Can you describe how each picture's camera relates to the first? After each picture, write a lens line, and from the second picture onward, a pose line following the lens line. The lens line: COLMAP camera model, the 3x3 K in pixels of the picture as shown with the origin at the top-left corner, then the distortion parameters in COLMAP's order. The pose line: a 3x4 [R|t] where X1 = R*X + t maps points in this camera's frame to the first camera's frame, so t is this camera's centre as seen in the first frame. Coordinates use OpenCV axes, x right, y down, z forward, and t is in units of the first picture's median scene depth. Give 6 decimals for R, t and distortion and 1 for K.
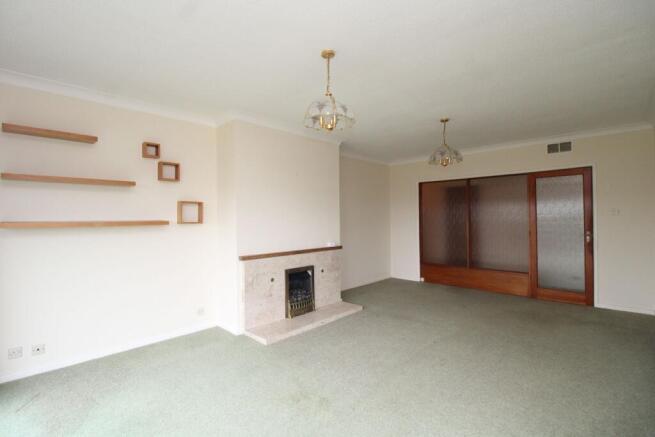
lens RADIAL K [[301.8, 0, 329.2], [0, 301.8, 213.8], [0, 0, 1]] dist [0.001451, -0.013986]
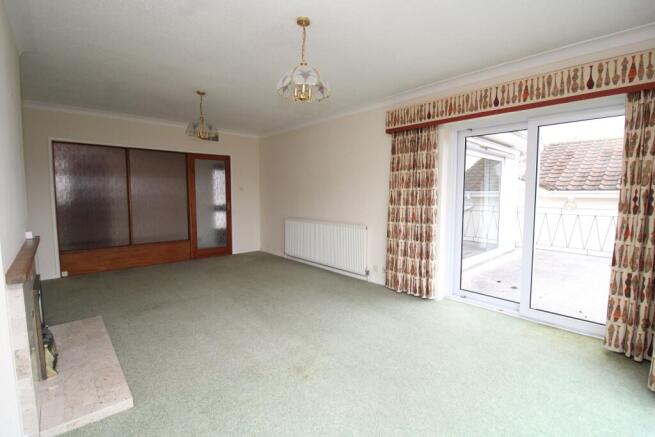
lens RADIAL K [[301.8, 0, 329.2], [0, 301.8, 213.8], [0, 0, 1]] dist [0.001451, -0.013986]
pose [[0.075460, -0.060176, 0.995331, -0.520287], [-0.018645, 0.997918, 0.061746, 0.017258], [-0.996974, -0.023218, 0.074181, 0.423747]]
